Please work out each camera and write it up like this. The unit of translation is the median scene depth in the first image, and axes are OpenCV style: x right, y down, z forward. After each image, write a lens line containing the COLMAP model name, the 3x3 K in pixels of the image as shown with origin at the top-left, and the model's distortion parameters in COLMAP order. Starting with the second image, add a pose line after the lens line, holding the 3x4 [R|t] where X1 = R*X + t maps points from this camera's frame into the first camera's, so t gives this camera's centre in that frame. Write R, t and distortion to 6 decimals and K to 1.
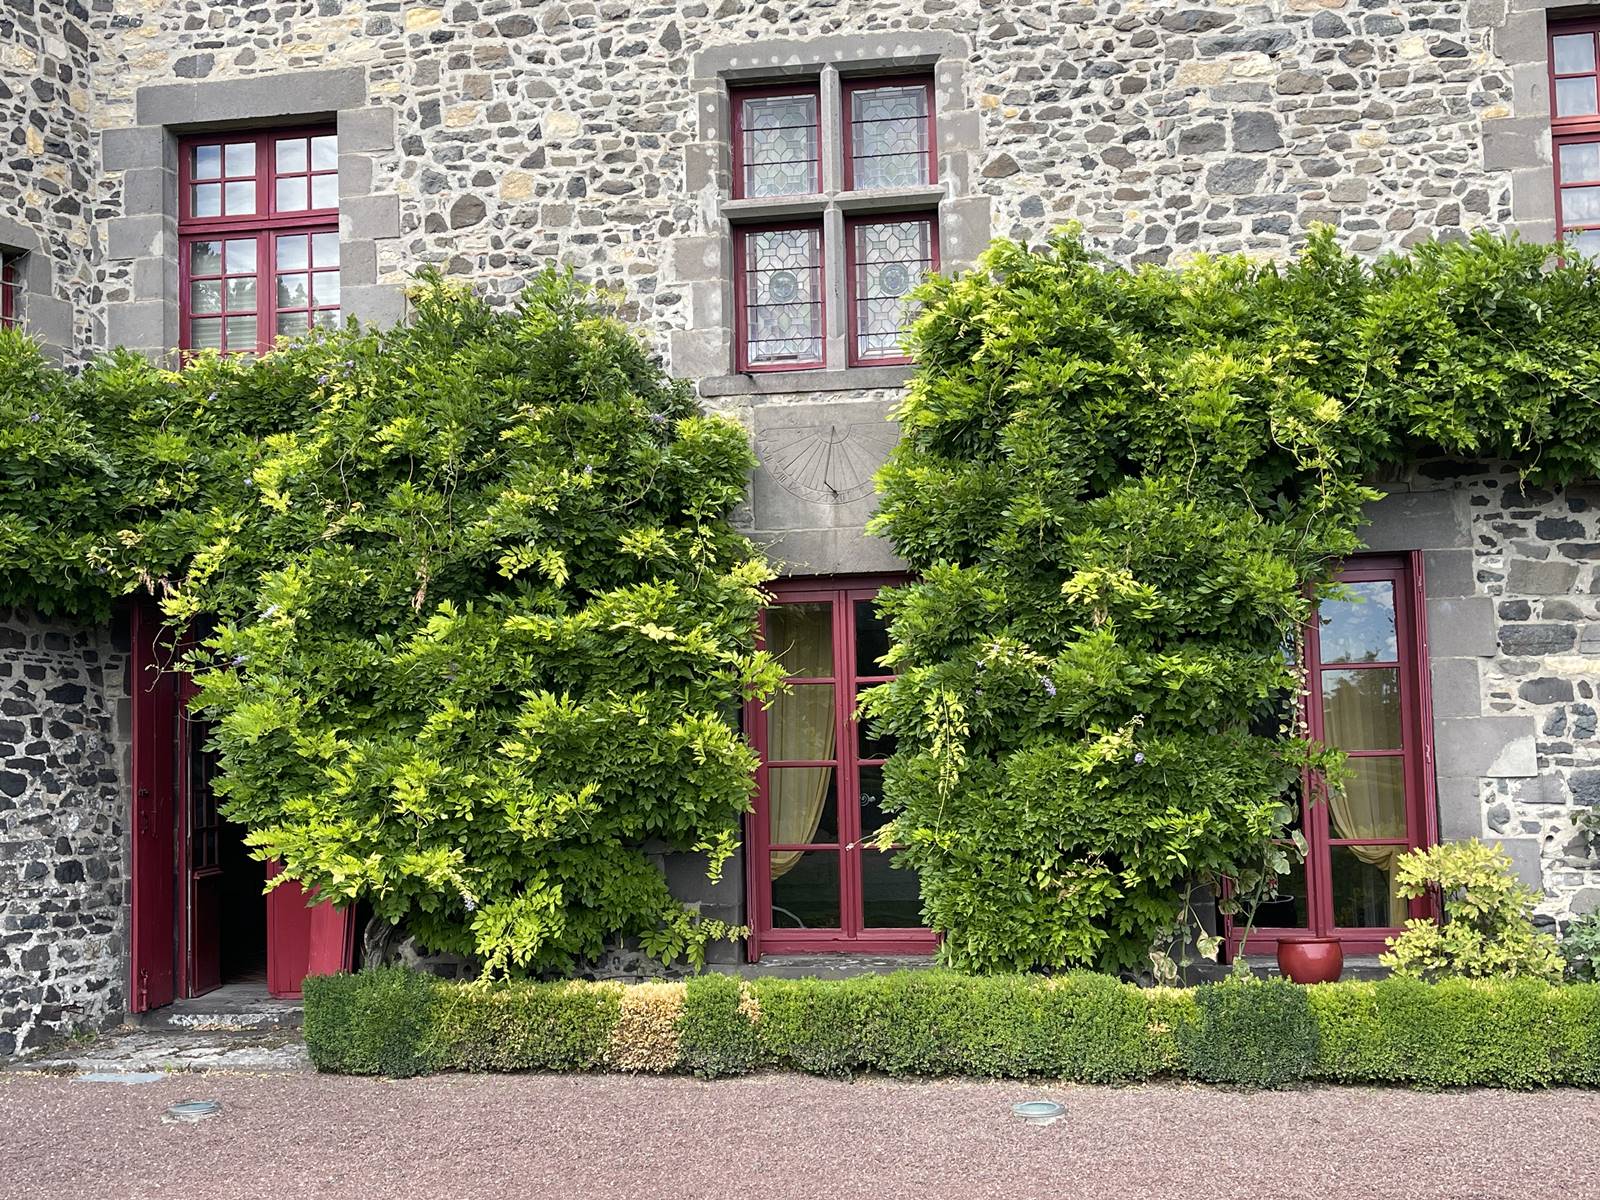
lens RADIAL K [[1804.9, 0, 790.4], [0, 1804.9, 591.0], [0, 0, 1]] dist [0.037682, 0.000000]
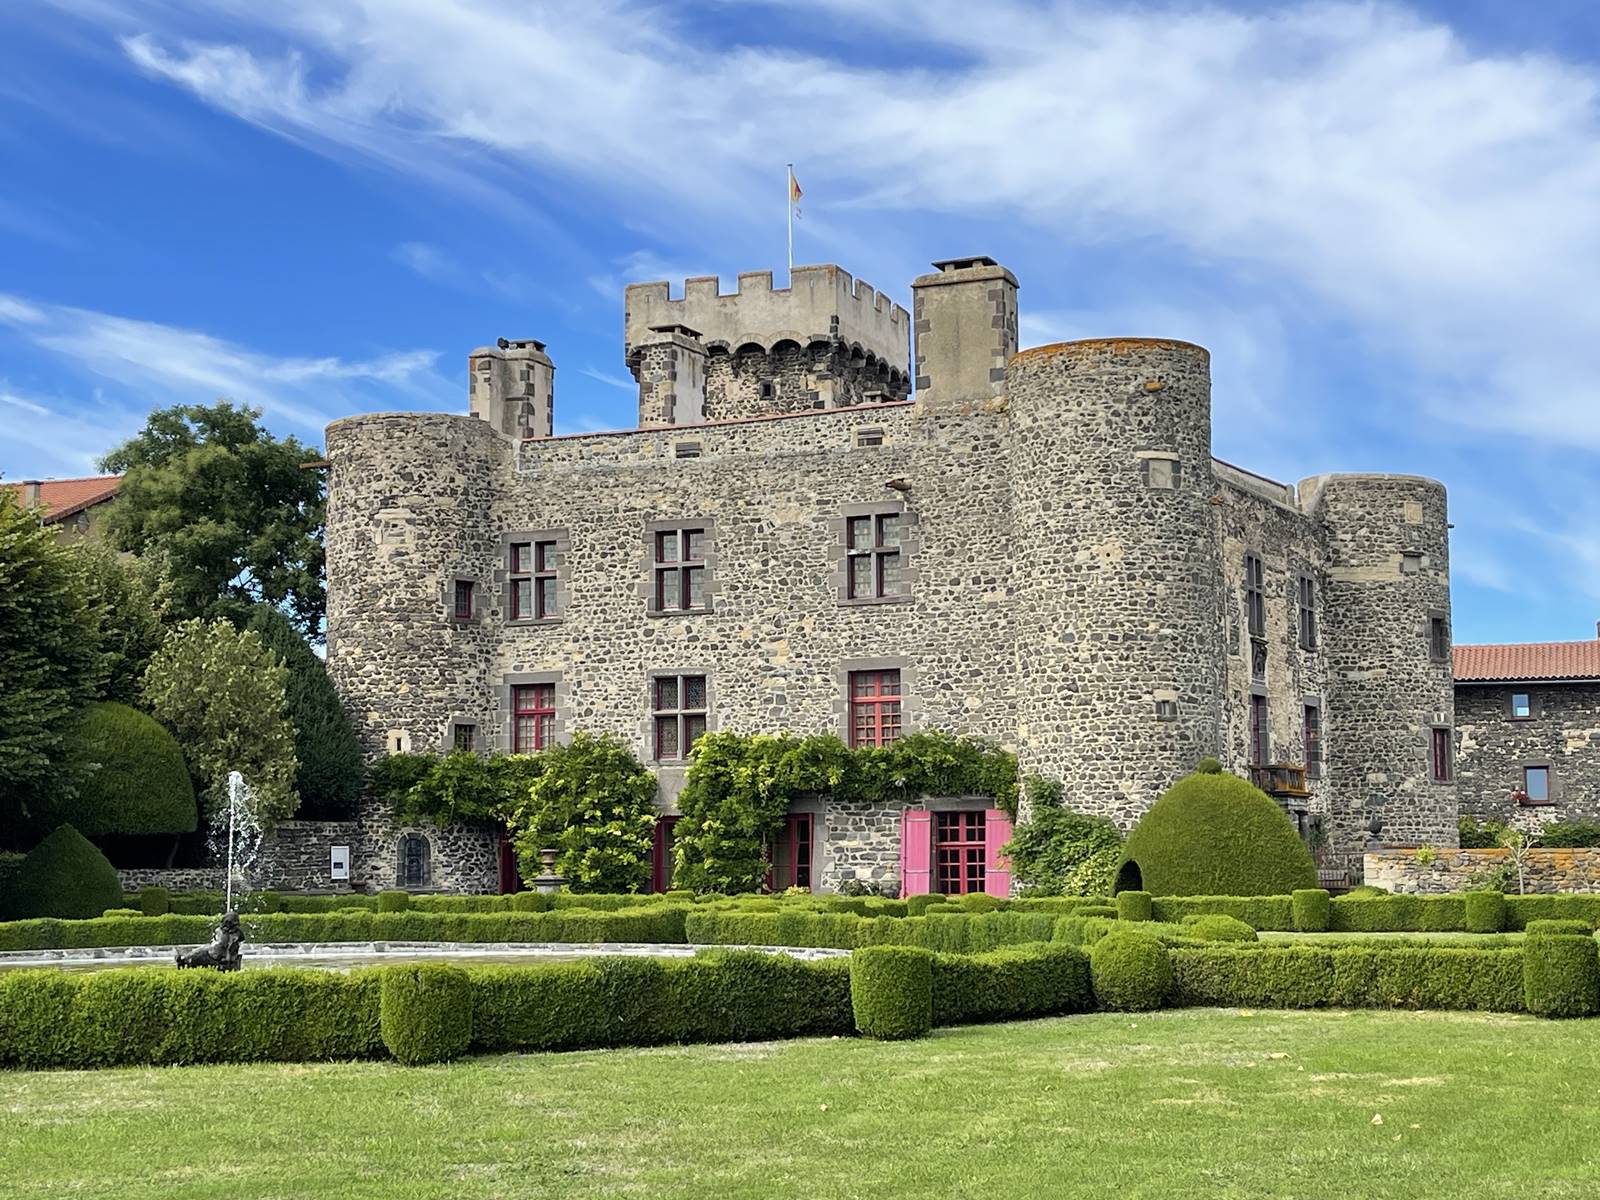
lens RADIAL K [[2389.8, 0, 802.2], [0, 2389.8, 613.9], [0, 0, 1]] dist [0.081623, 0.000000]
pose [[0.968984, -0.011856, -0.246839, 1.529048], [0.004957, 0.999580, -0.028554, -0.290026], [0.247074, 0.026445, 0.968636, -3.802408]]
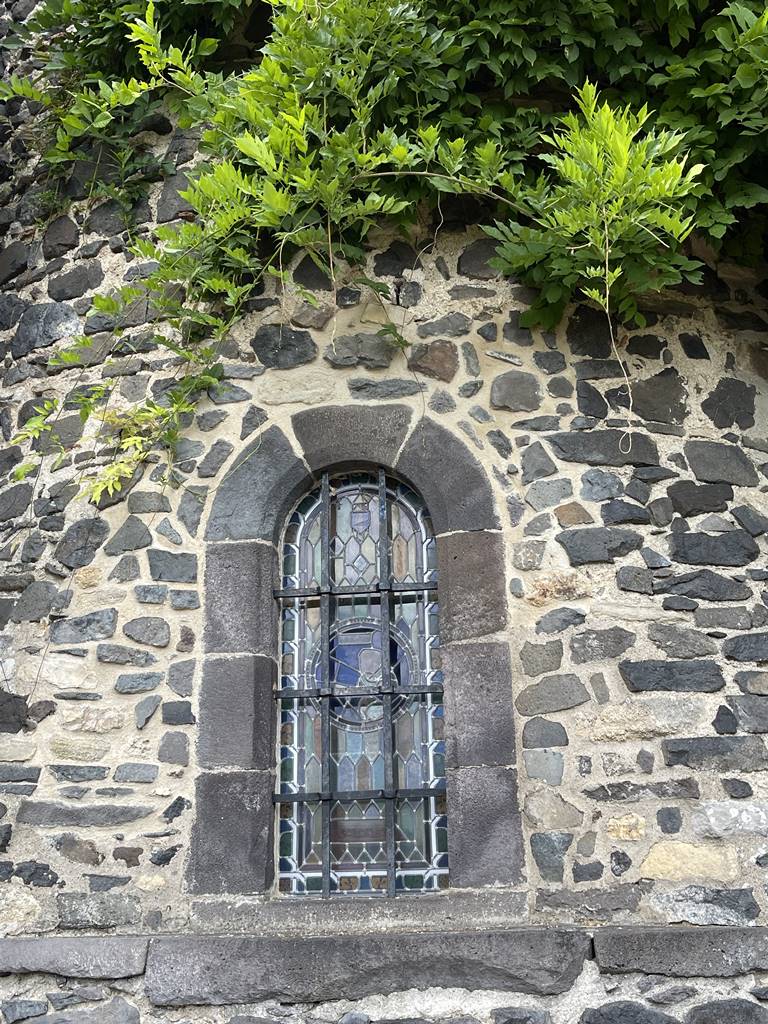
lens RADIAL K [[1108.9, 0, 384.5], [0, 1108.9, 512.1], [0, 0, 1]] dist [0.009284, 0.000000]
pose [[0.882309, -0.149028, -0.446454, -0.415775], [0.027601, 0.963299, -0.267006, 0.125939], [0.469860, 0.223259, 0.854041, 0.735126]]
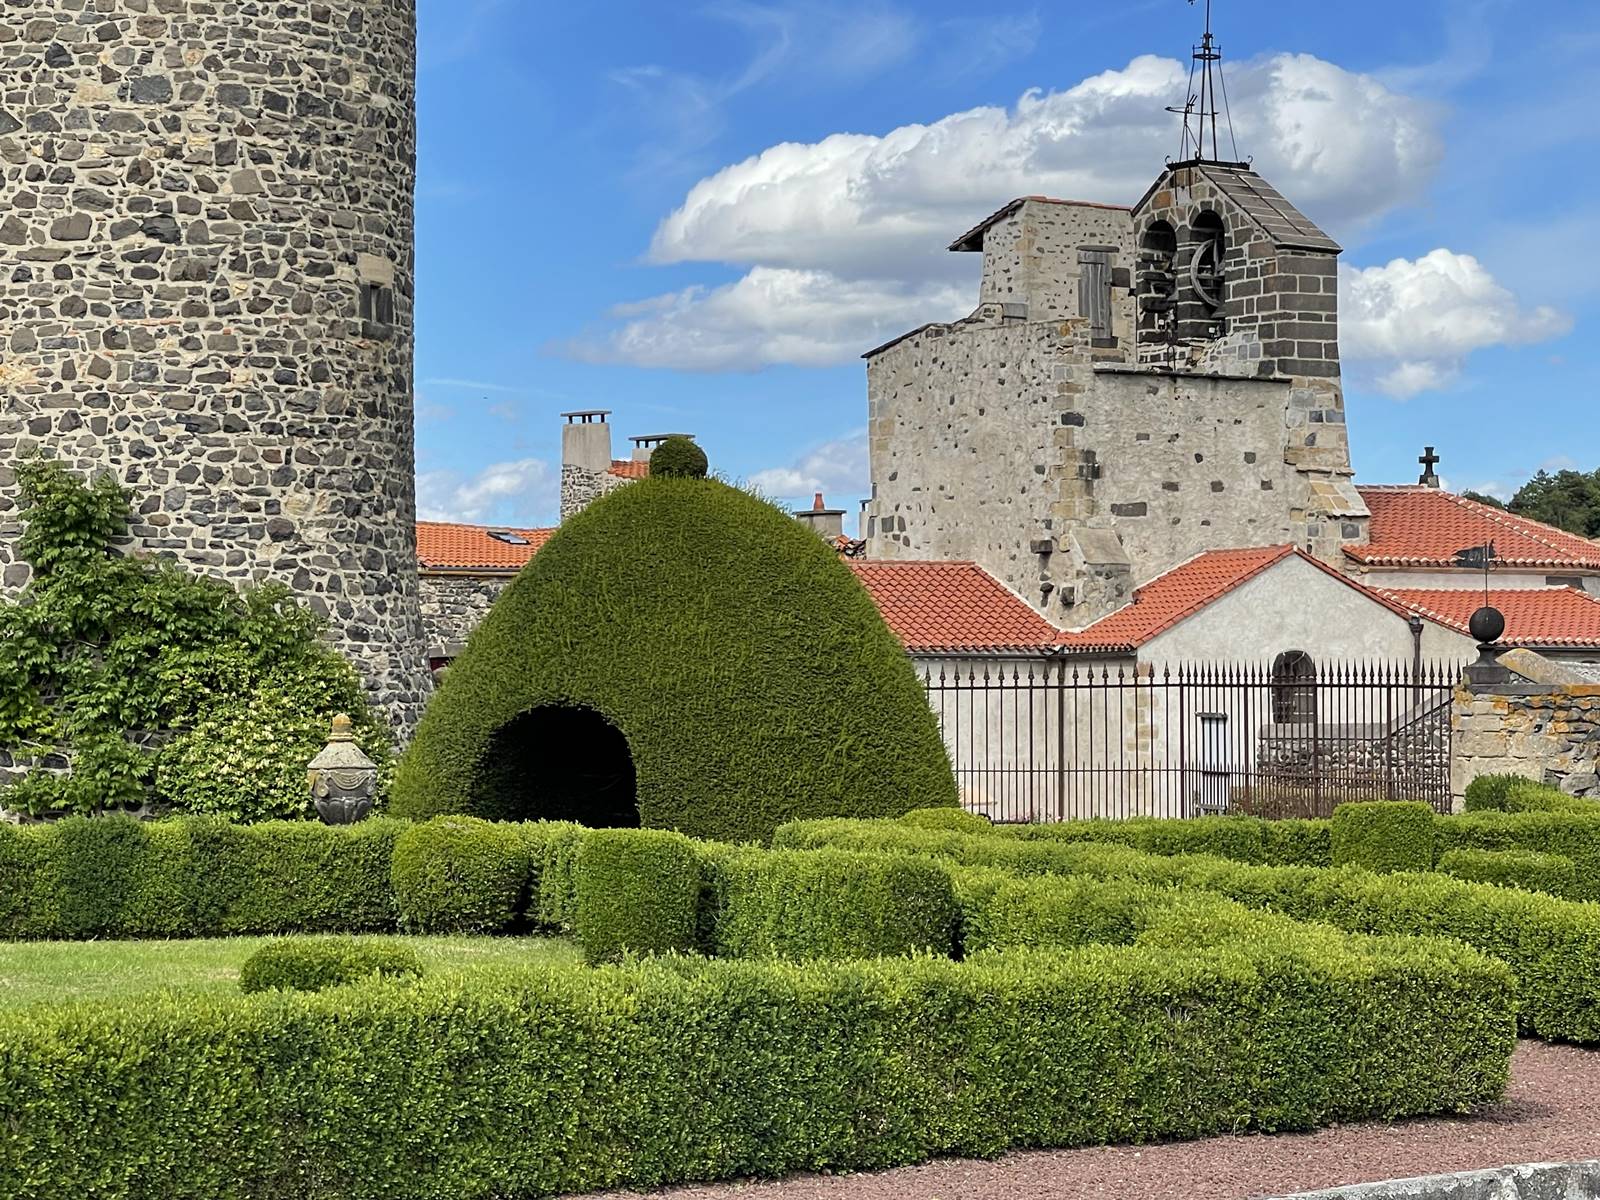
lens RADIAL K [[4141.7, 0, 800.0], [0, 4141.7, 601.2], [0, 0, 1]] dist [0.286052, 0.000000]
pose [[0.881486, 0.031736, 0.471142, -0.064445], [-0.053810, 0.997991, 0.033450, -0.140318], [-0.469134, -0.054838, 0.881423, -2.024588]]
